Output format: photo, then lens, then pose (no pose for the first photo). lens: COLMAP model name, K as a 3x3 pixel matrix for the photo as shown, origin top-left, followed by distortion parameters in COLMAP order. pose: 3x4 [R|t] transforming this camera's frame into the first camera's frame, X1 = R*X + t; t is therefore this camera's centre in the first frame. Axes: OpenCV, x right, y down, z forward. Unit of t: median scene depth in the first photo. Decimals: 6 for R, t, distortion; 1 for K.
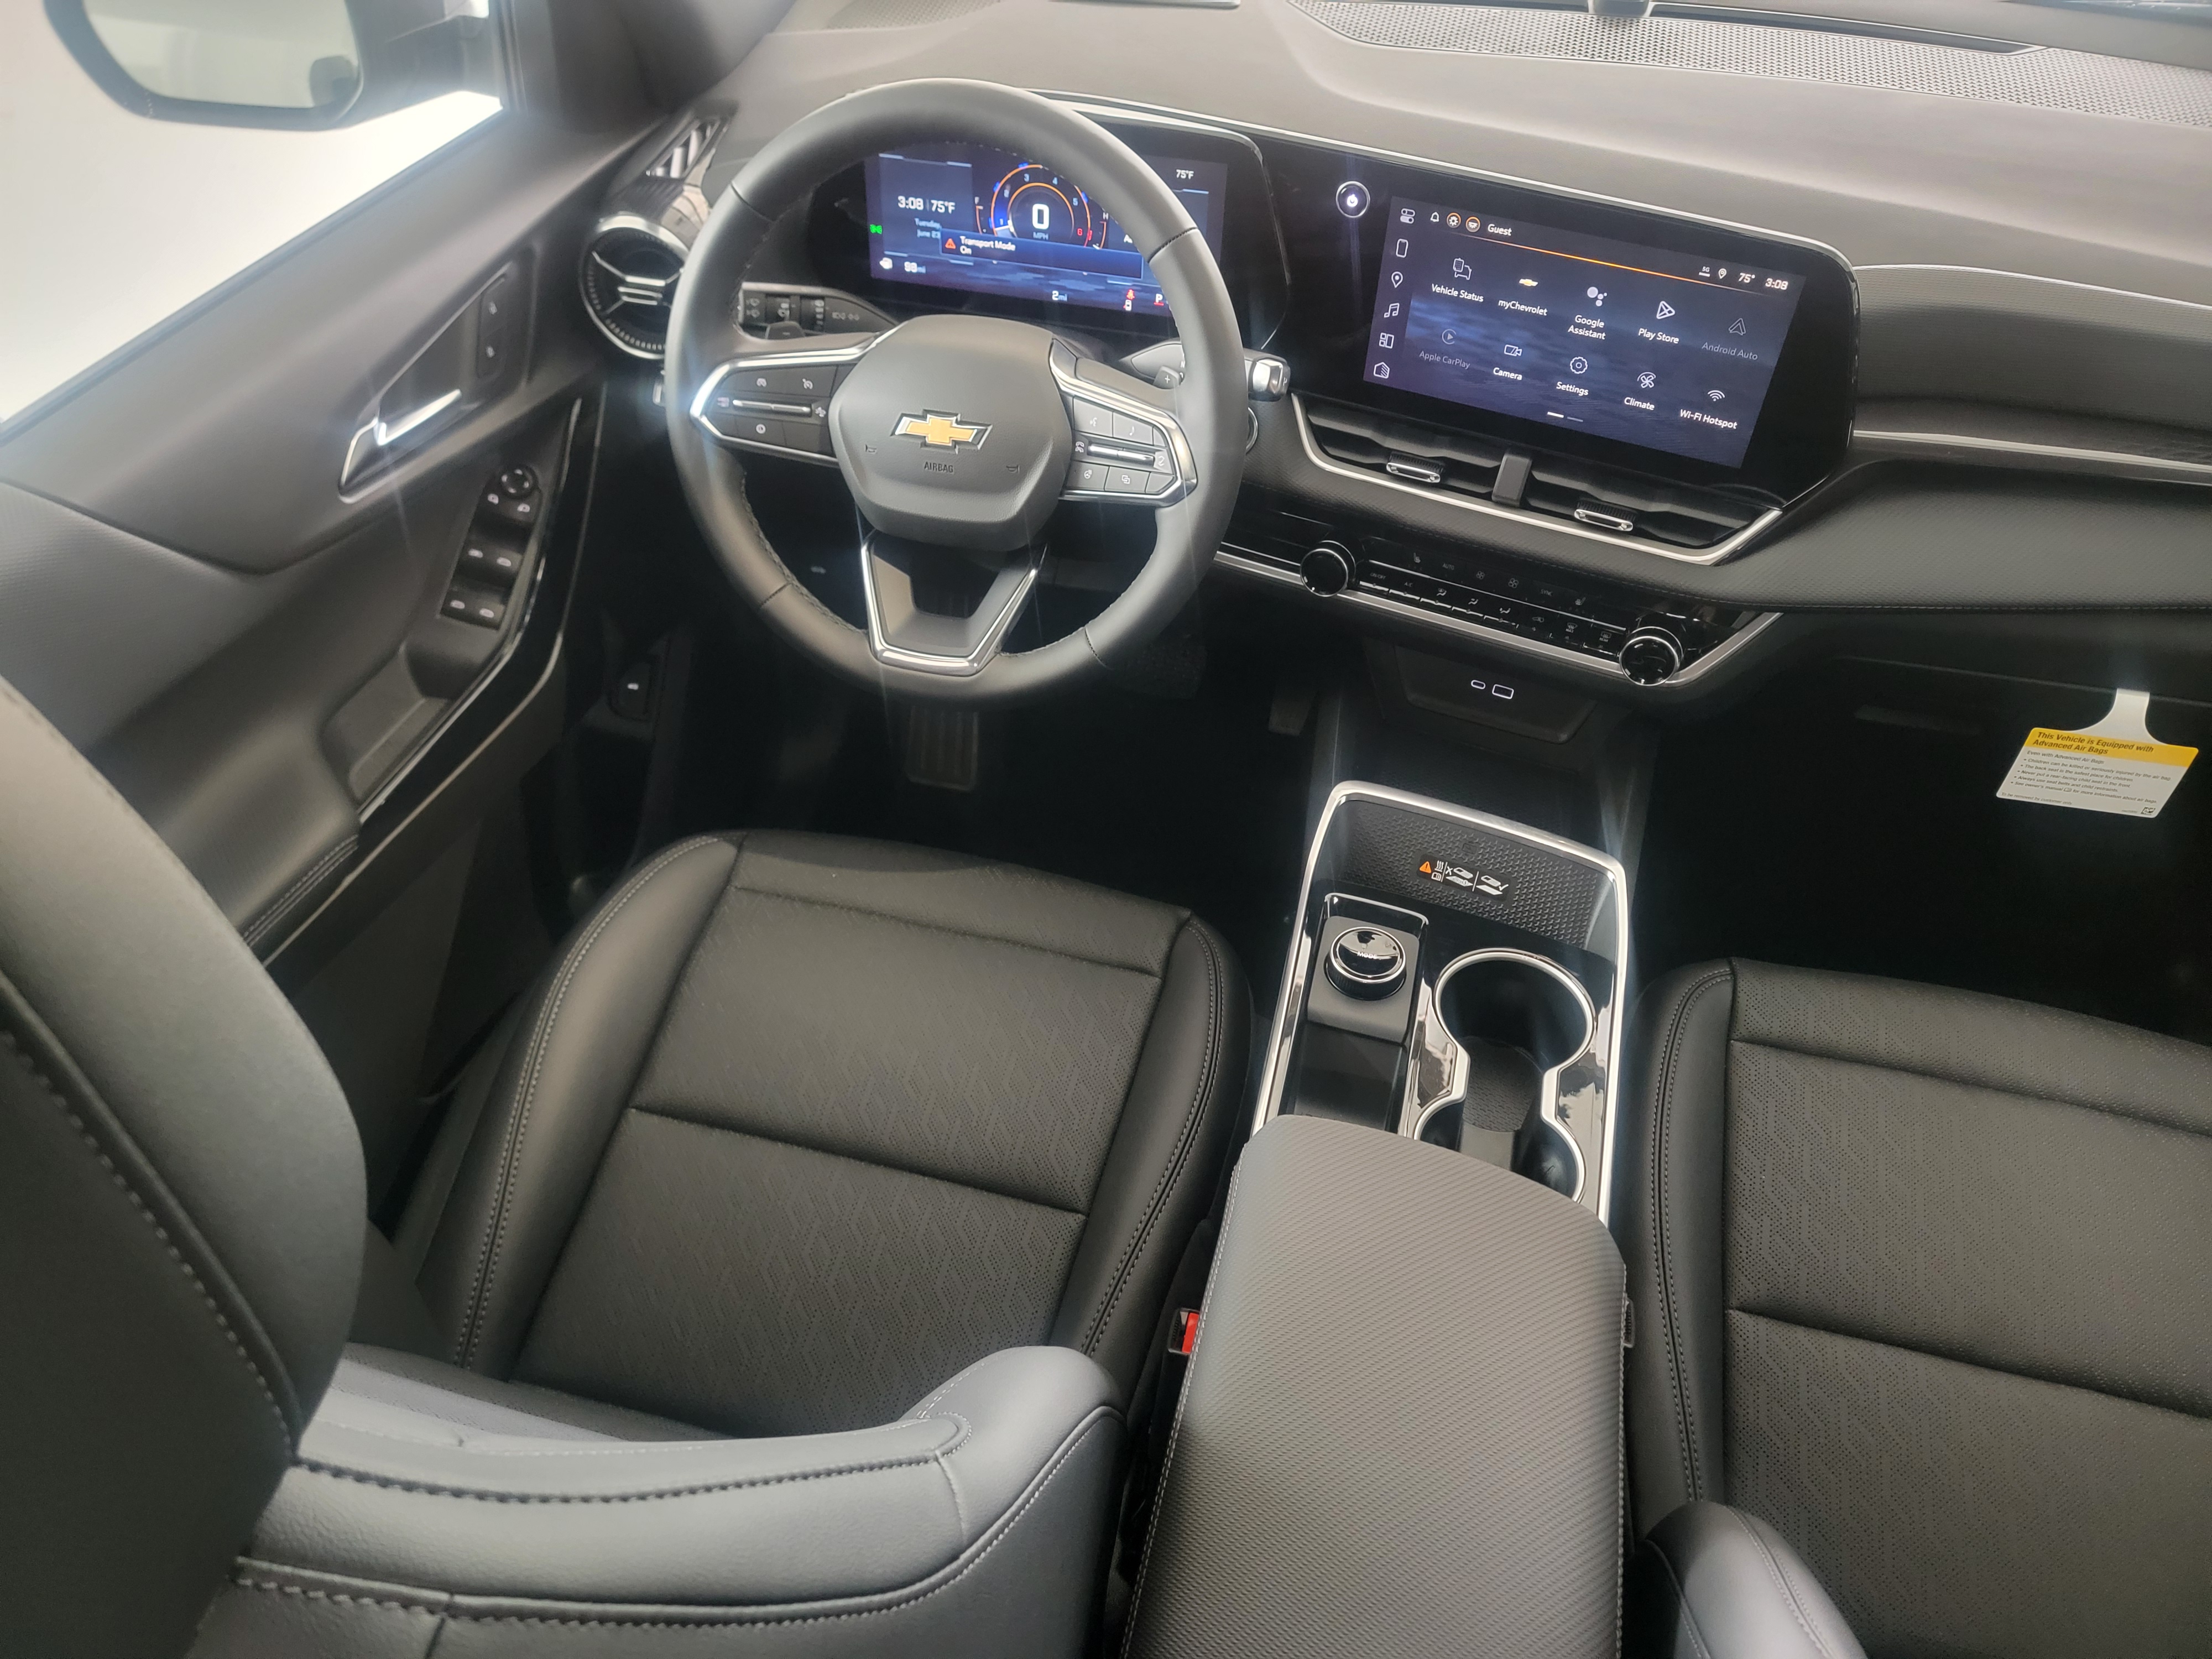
lens RADIAL K [[1552.0, 0, 1110.1], [0, 1552.0, 822.7], [0, 0, 1]] dist [0.077690, -0.063237]
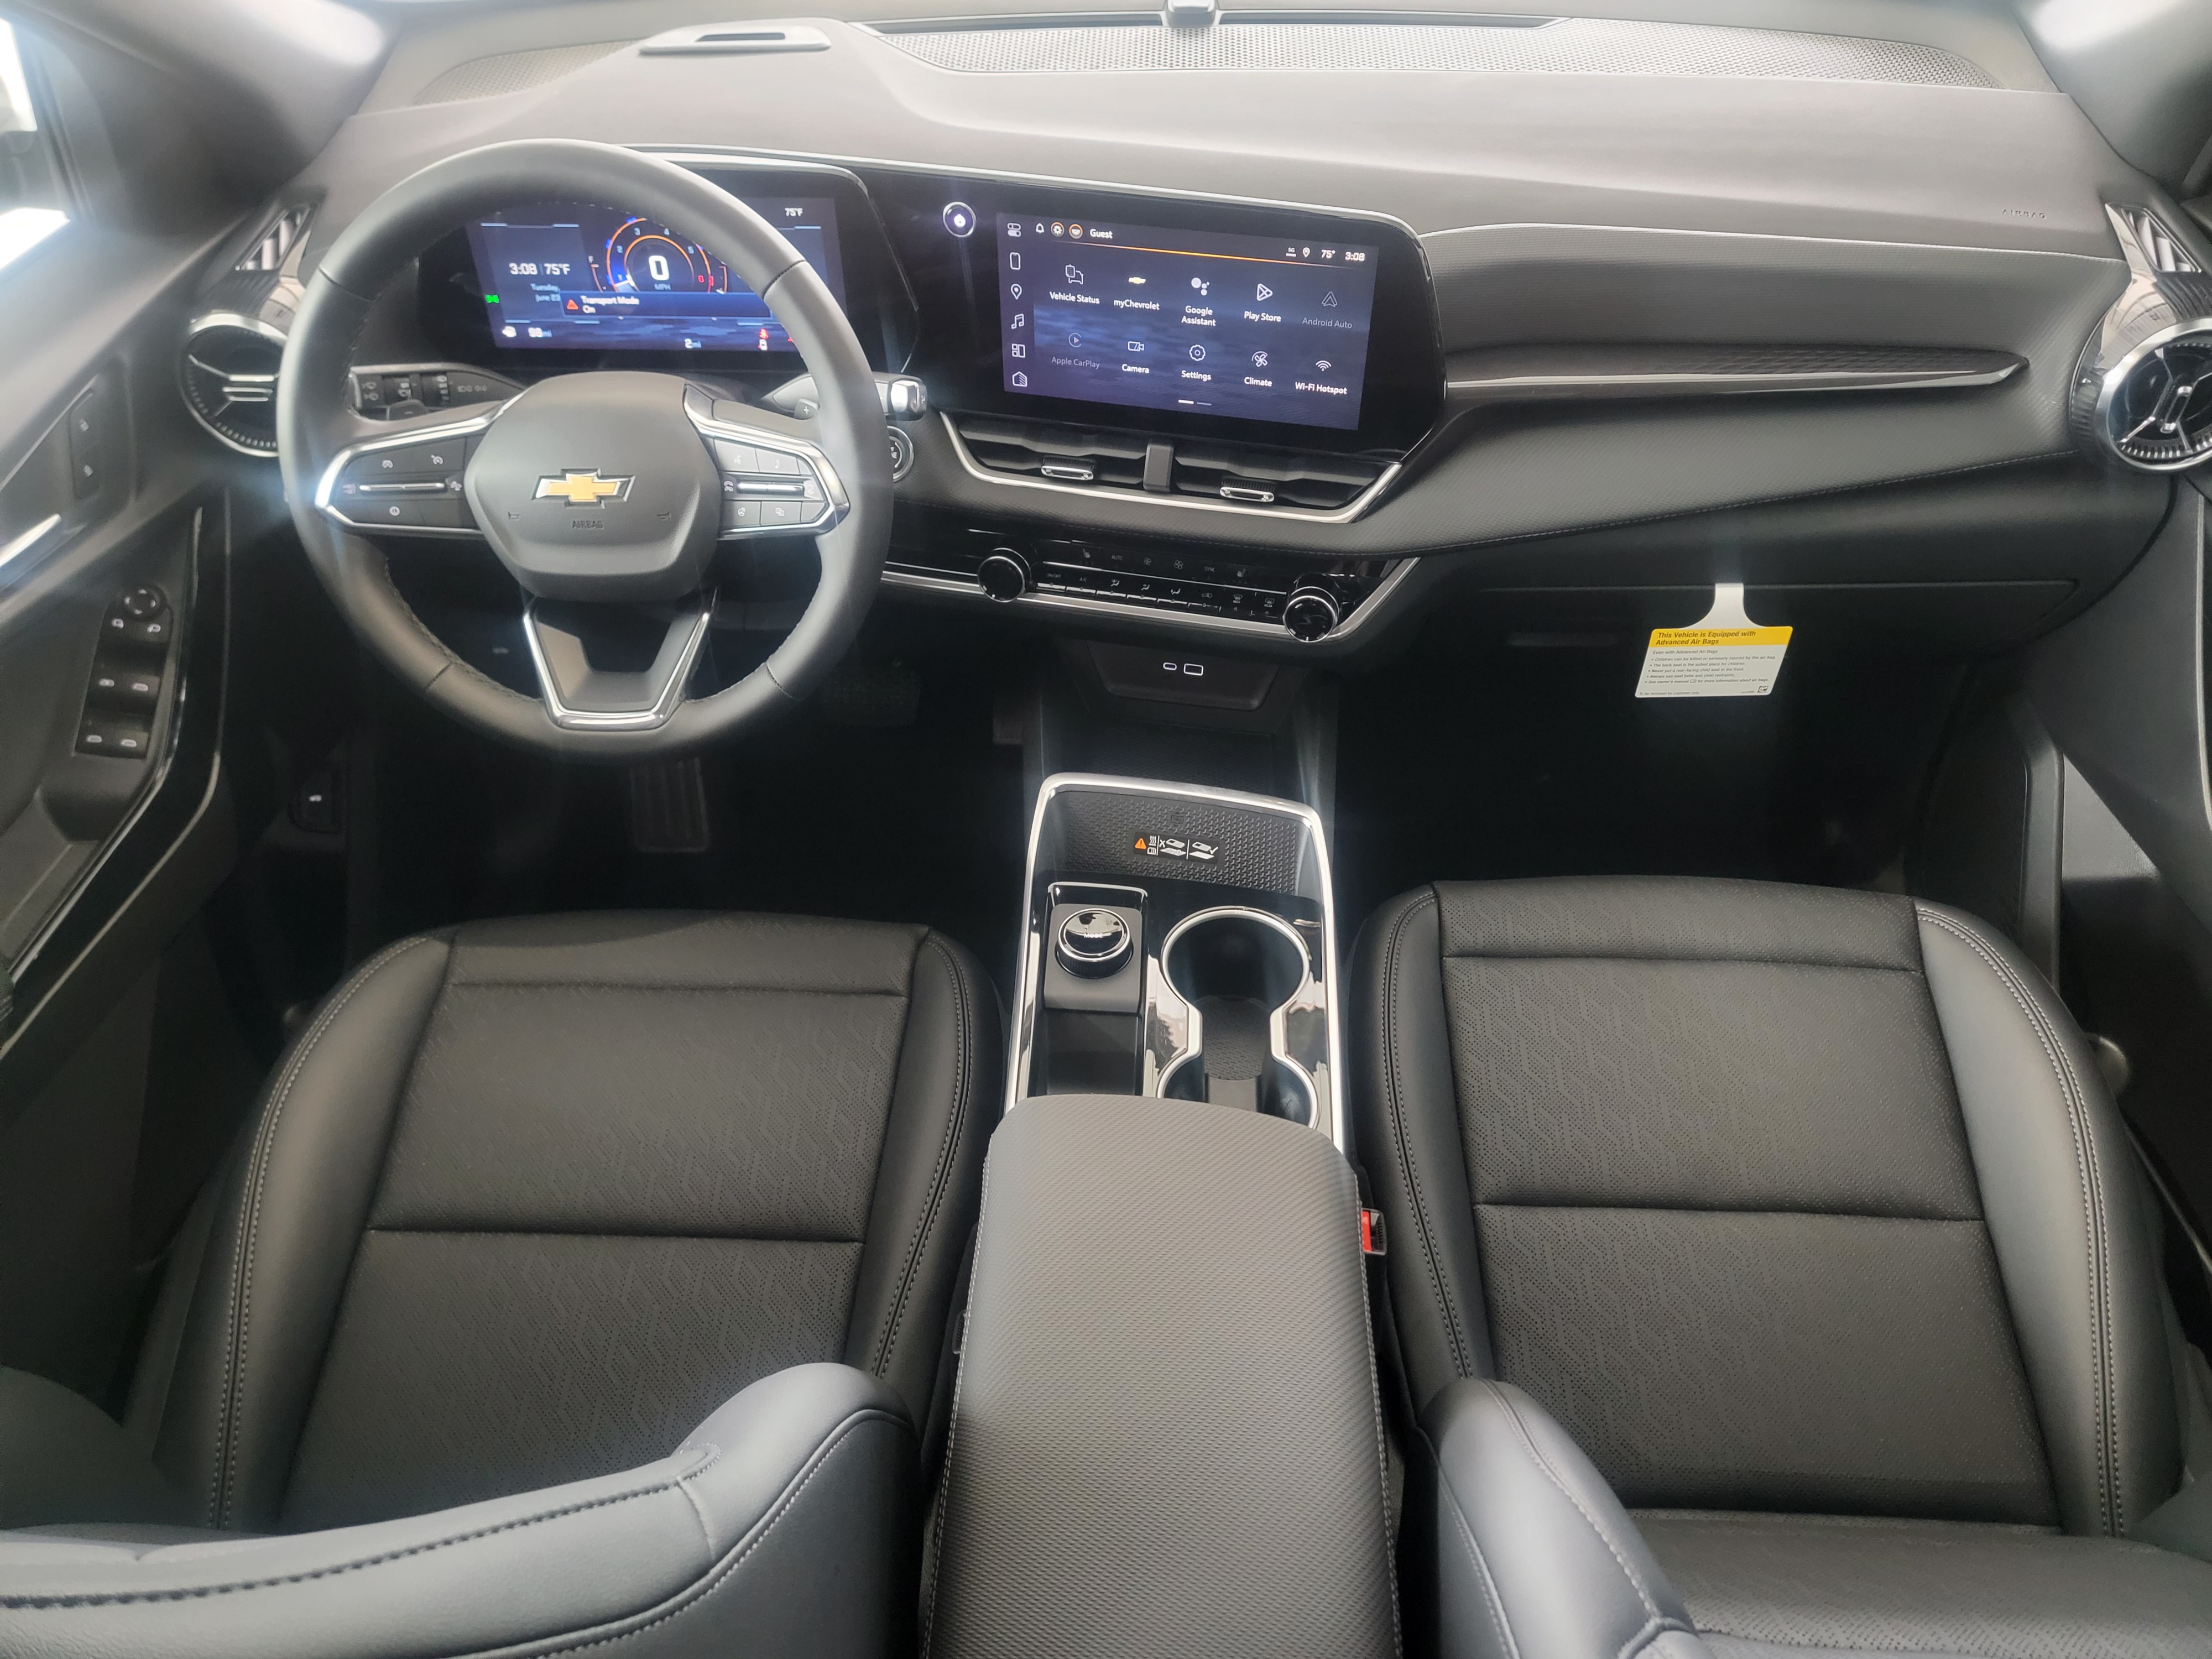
lens RADIAL K [[1548.5, 0, 1109.2], [0, 1548.5, 817.9], [0, 0, 1]] dist [0.079398, -0.064731]
pose [[0.976903, -0.161117, 0.140365, 0.040855], [0.164499, 0.986295, -0.012755, 0.021215], [-0.136386, 0.035550, 0.990018, -0.021412]]
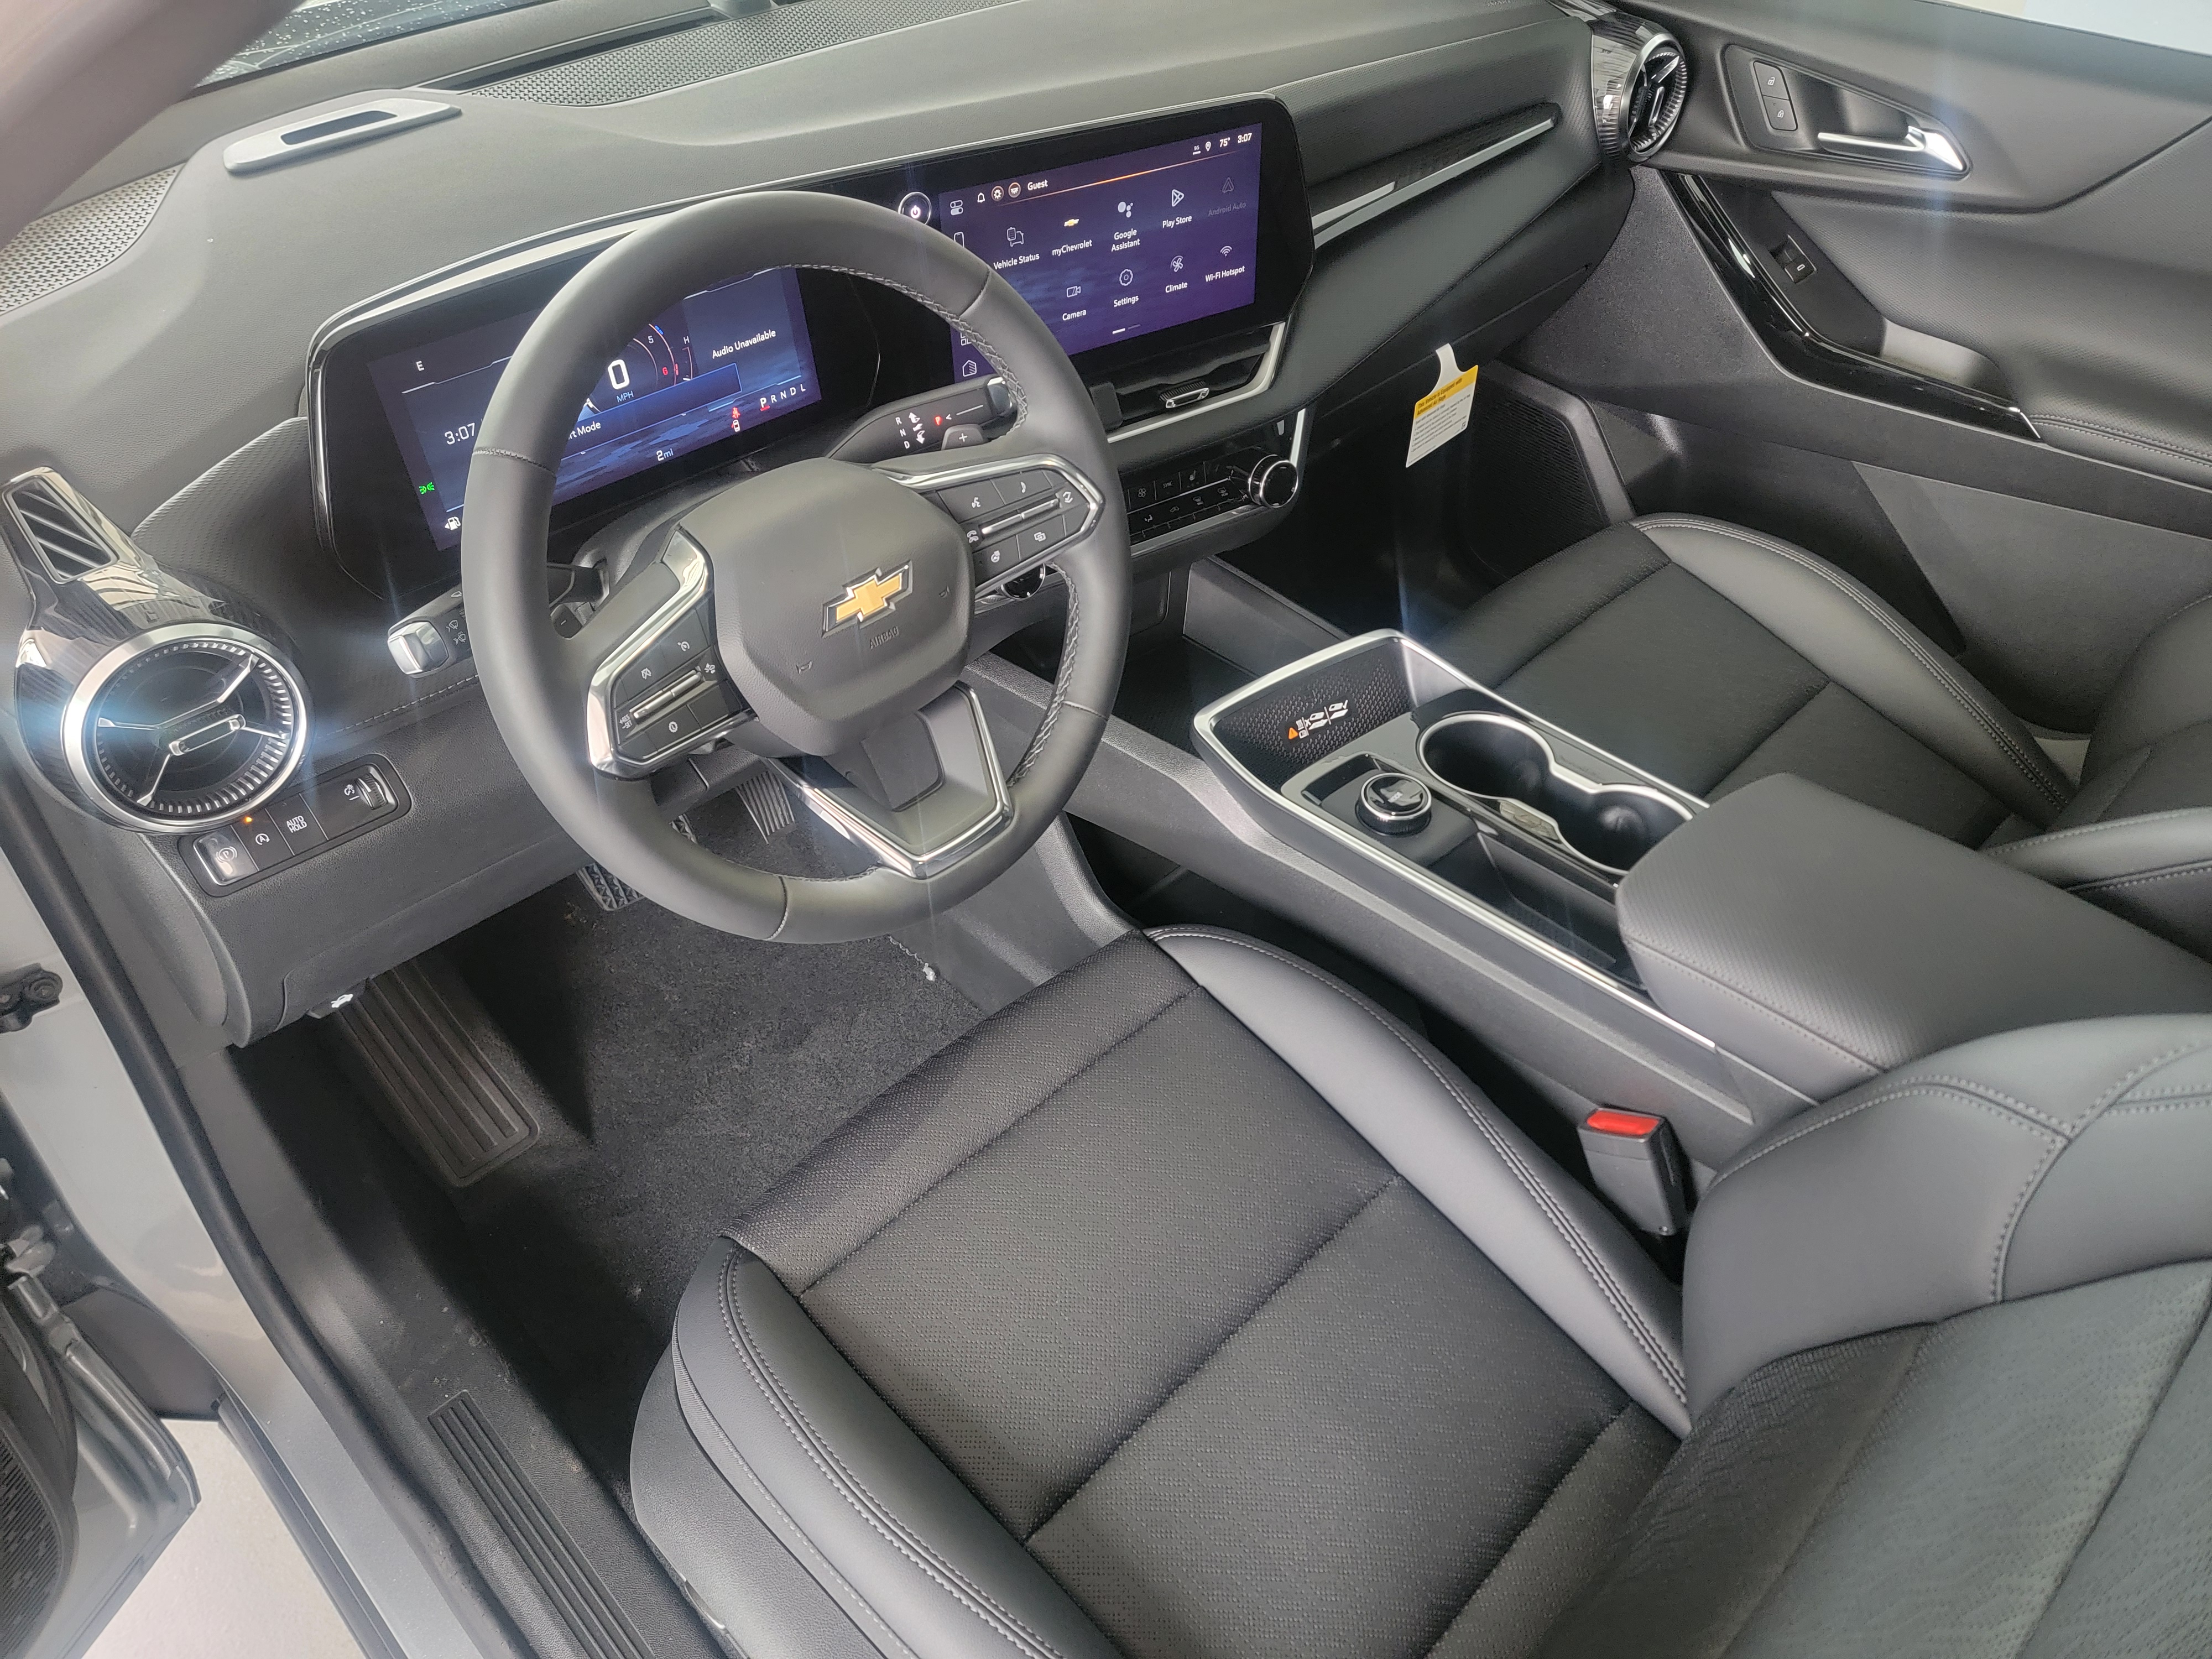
lens RADIAL K [[1534.8, 0, 1097.1], [0, 1534.8, 809.0], [0, 0, 1]] dist [0.101265, -0.097736]
pose [[0.505292, -0.577276, 0.641429, -0.585097], [0.596982, 0.770573, 0.223225, -0.252457], [-0.623131, 0.270127, 0.733988, 0.322403]]
